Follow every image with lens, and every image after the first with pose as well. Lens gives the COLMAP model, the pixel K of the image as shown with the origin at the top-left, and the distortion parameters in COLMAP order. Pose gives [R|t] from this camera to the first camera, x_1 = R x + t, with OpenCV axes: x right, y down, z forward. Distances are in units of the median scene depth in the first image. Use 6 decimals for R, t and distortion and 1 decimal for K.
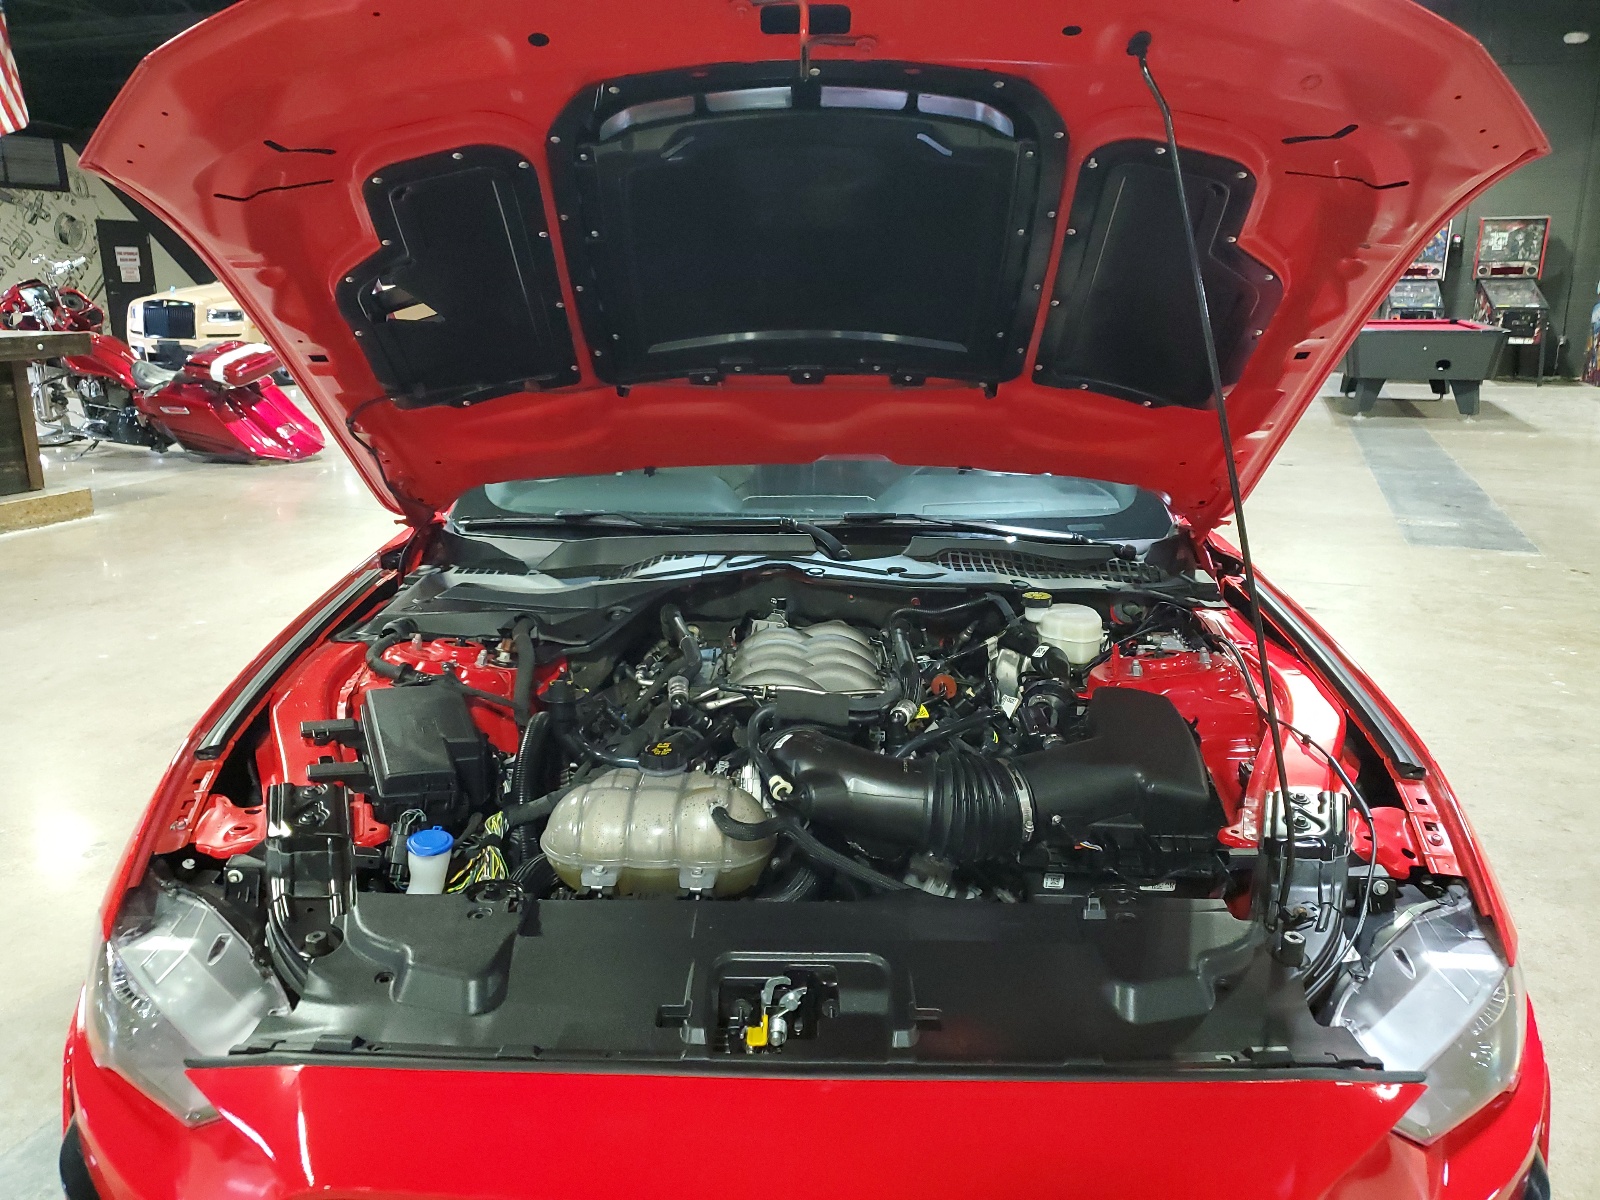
lens RADIAL K [[1241.1, 0, 798.2], [0, 1241.1, 592.8], [0, 0, 1]] dist [-0.019000, 0.024389]
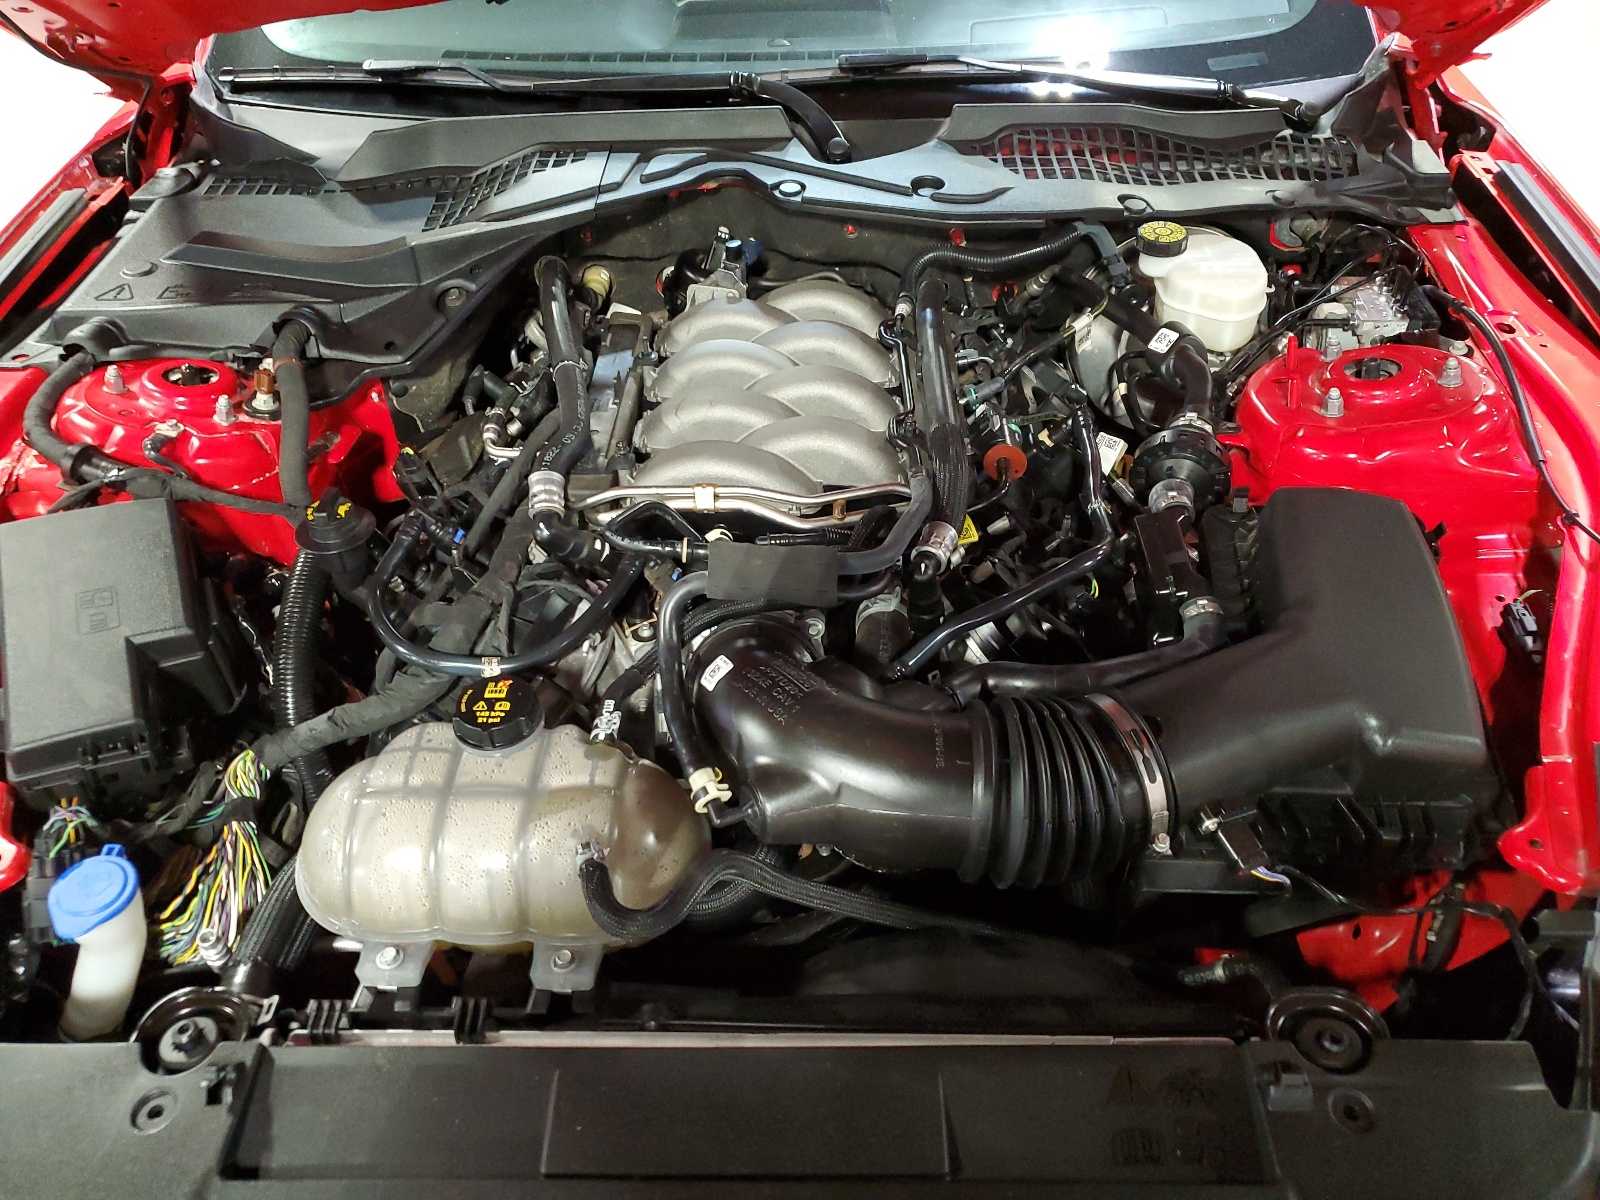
lens RADIAL K [[1241.1, 0, 797.5], [0, 1241.1, 601.8], [0, 0, 1]] dist [-0.019000, 0.024389]
pose [[0.999639, -0.020192, -0.017726, 0.023105], [0.026050, 0.889906, 0.455399, -0.105908], [0.006579, -0.455696, 0.890111, 0.361129]]
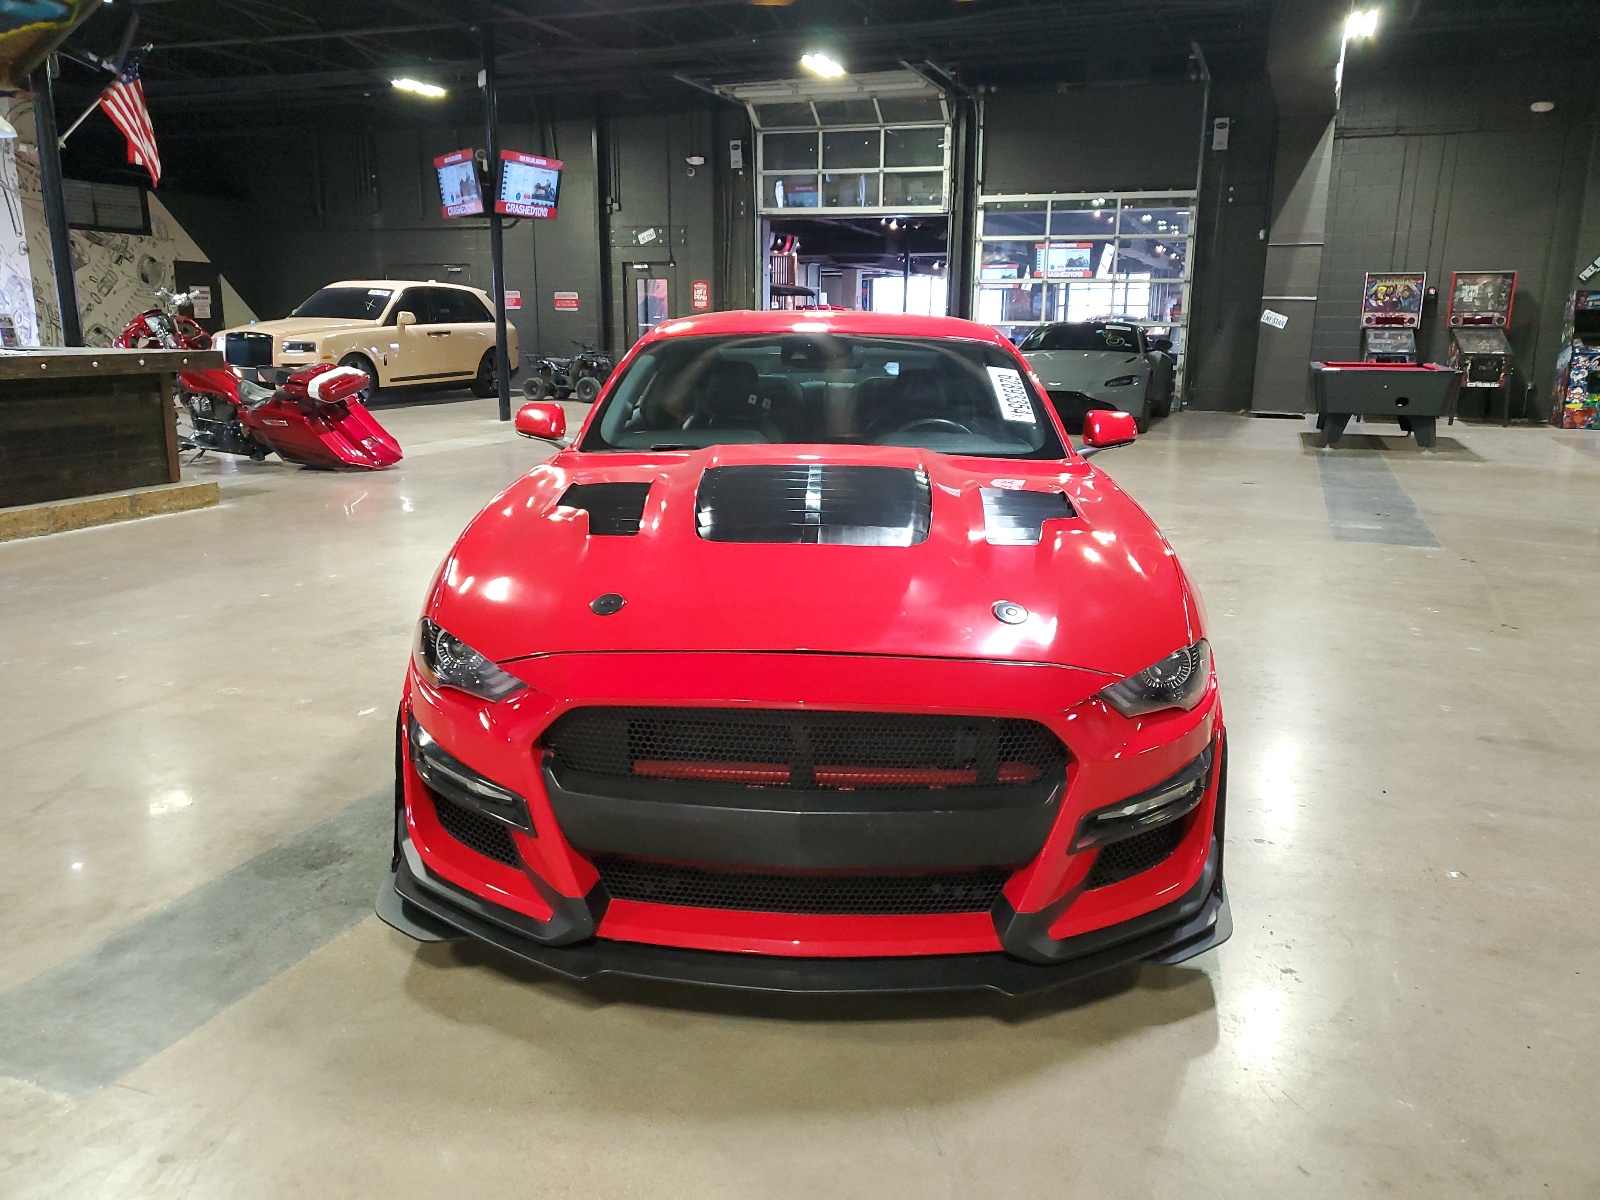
lens RADIAL K [[1241.1, 0, 801.6], [0, 1241.1, 604.2], [0, 0, 1]] dist [-0.019000, 0.024389]
pose [[0.999824, 0.013552, -0.012949, 0.002449], [-0.013929, 0.999467, -0.029527, 0.047037], [0.012542, 0.029702, 0.999480, -0.136037]]
